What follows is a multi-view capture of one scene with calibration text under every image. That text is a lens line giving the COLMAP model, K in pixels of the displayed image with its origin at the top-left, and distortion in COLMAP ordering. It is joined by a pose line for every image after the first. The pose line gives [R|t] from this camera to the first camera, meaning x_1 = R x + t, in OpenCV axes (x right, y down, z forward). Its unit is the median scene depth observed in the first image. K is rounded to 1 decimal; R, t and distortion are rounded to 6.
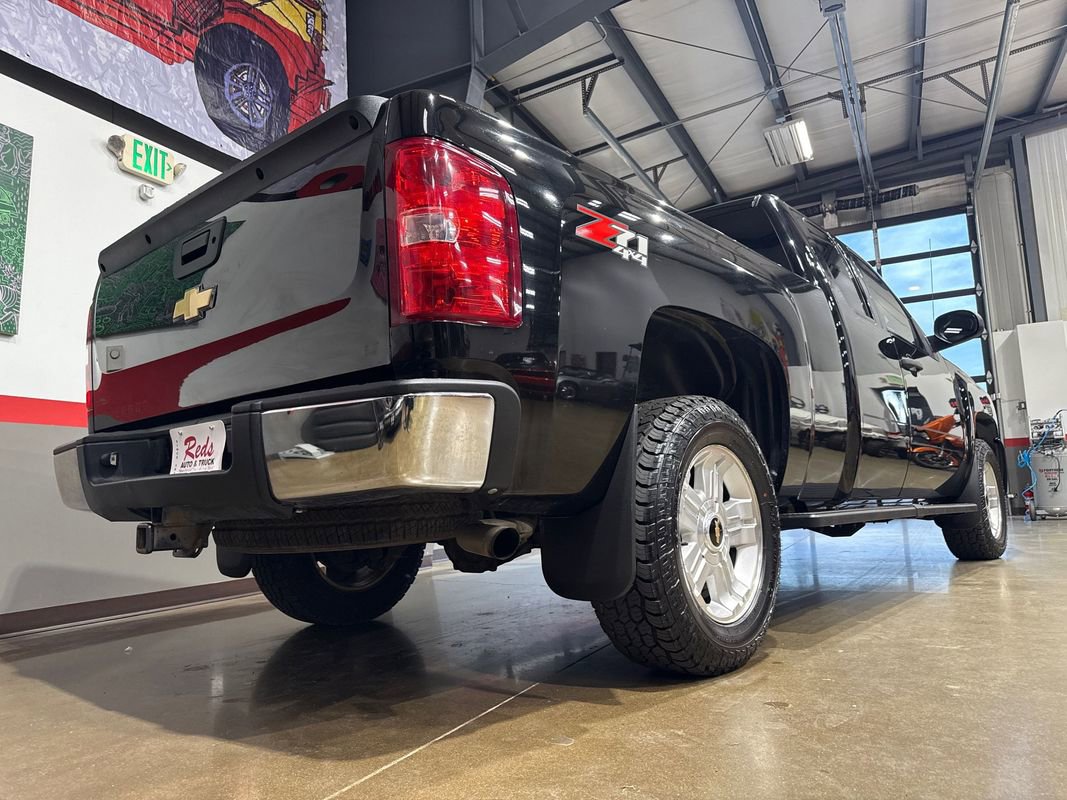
lens RADIAL K [[761.0, 0, 538.0], [0, 761.0, 397.1], [0, 0, 1]] dist [0.019591, -0.022274]
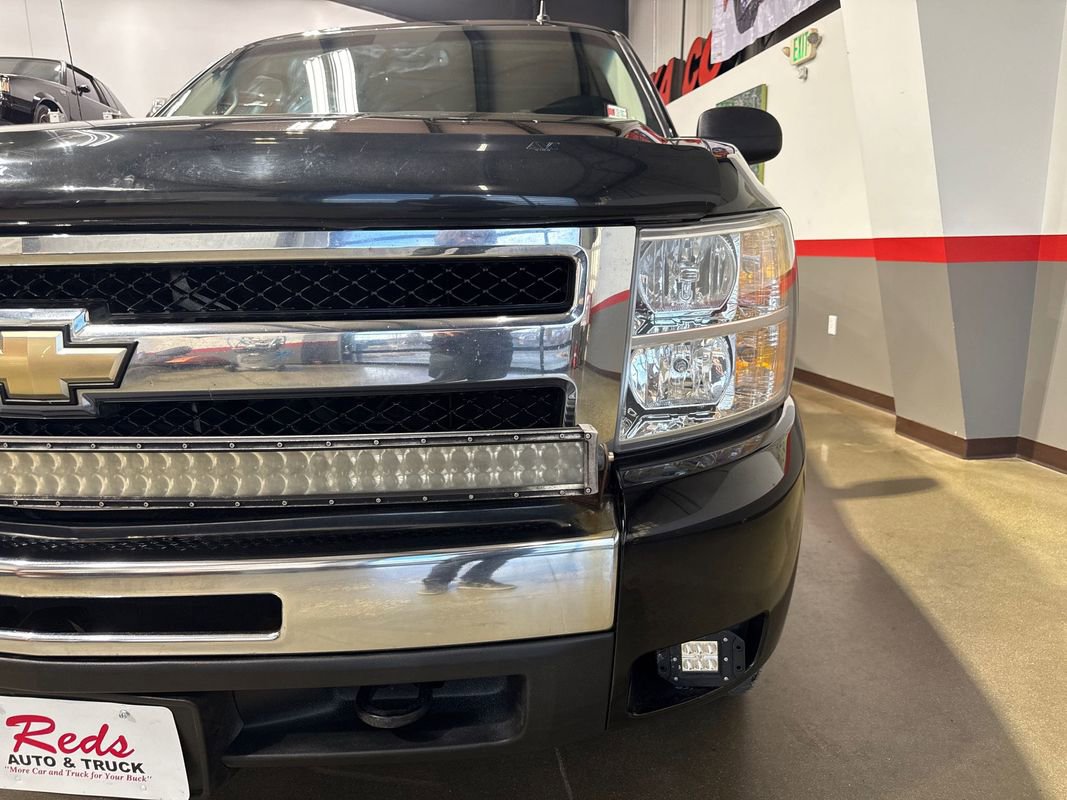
lens RADIAL K [[761.0, 0, 528.8], [0, 761.0, 398.3], [0, 0, 1]] dist [0.019591, -0.022274]
pose [[-0.825764, 0.164279, -0.539562, 1.287783], [0.123980, 0.986113, 0.110496, 0.157356], [0.550221, 0.024349, -0.834664, 3.454549]]
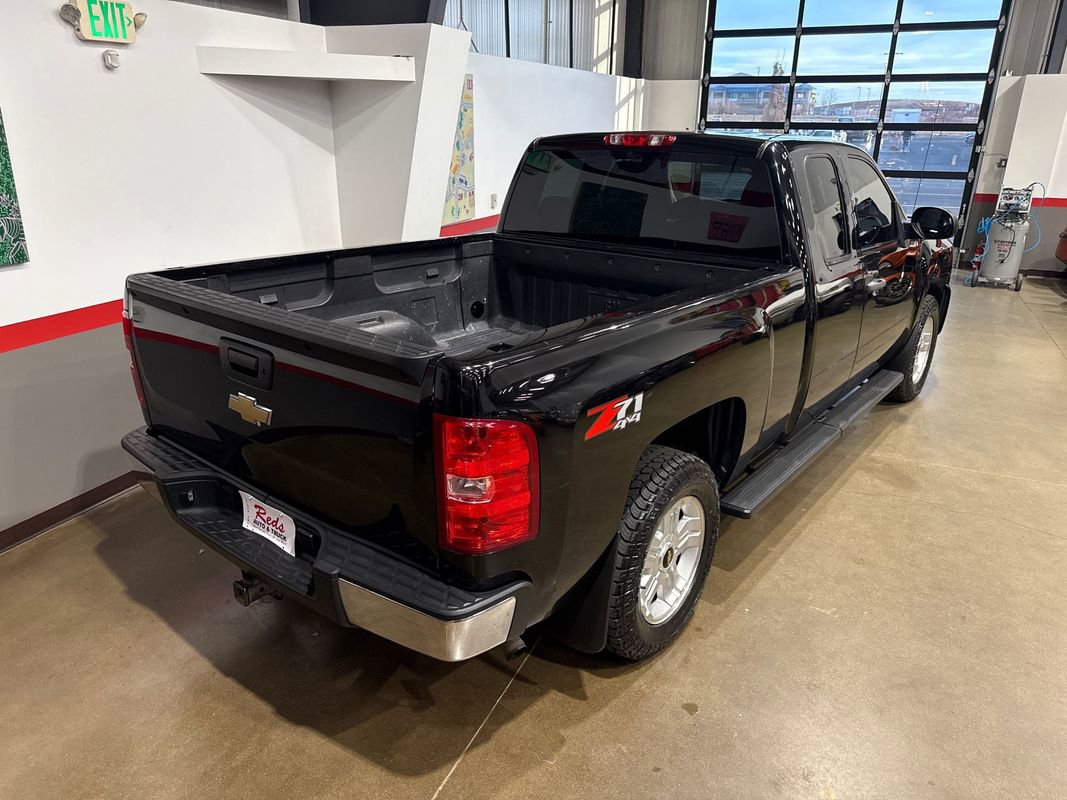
lens RADIAL K [[761.0, 0, 531.7], [0, 761.0, 404.2], [0, 0, 1]] dist [0.019591, -0.022274]
pose [[0.998128, 0.034535, 0.050485, -0.078056], [-0.054180, 0.882241, 0.467670, -0.666295], [-0.028389, -0.469530, 0.882460, -0.028852]]
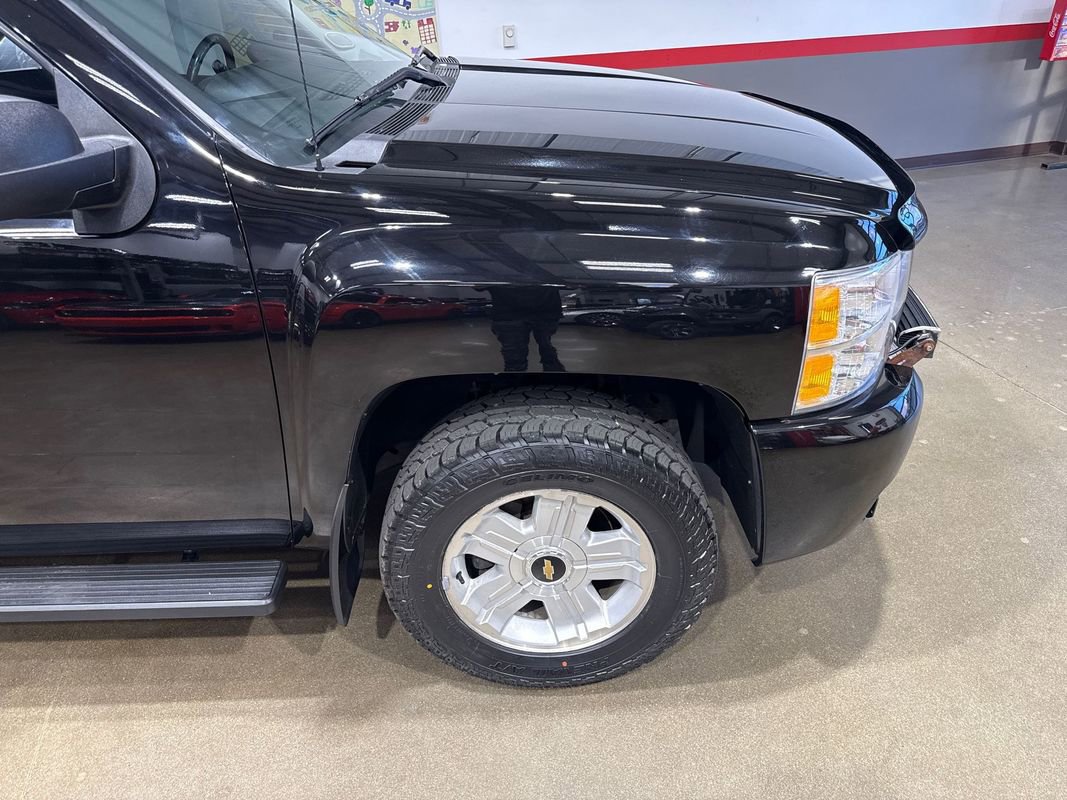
lens RADIAL K [[761.0, 0, 526.5], [0, 761.0, 398.3], [0, 0, 1]] dist [0.019591, -0.022274]
pose [[0.658090, 0.391946, -0.642882, 1.794047], [0.109660, 0.794832, 0.596839, -0.335889], [0.744911, -0.463272, 0.480090, 1.967770]]
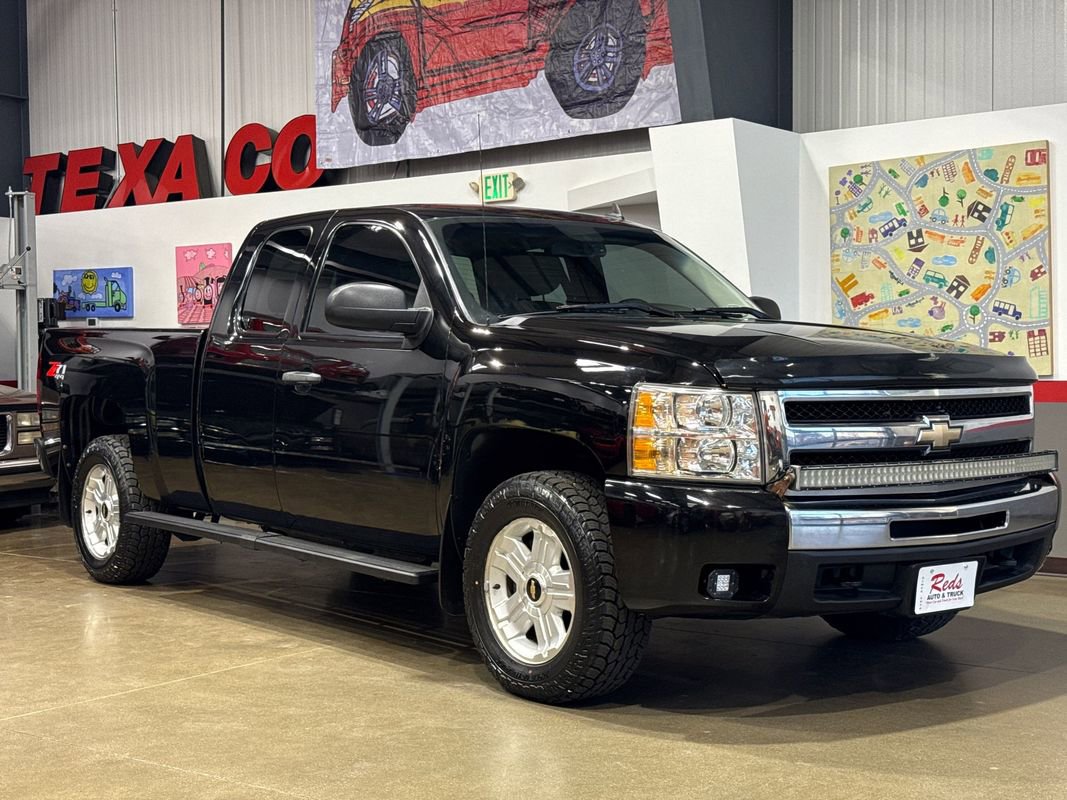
lens RADIAL K [[1489.3, 0, 532.8], [0, 1489.3, 403.2], [0, 0, 1]] dist [0.139038, 0.000000]
pose [[-0.190978, 0.067055, -0.979301, 3.649828], [0.143857, 0.988804, 0.039652, -0.077048], [0.970996, -0.133307, -0.198486, 2.805529]]
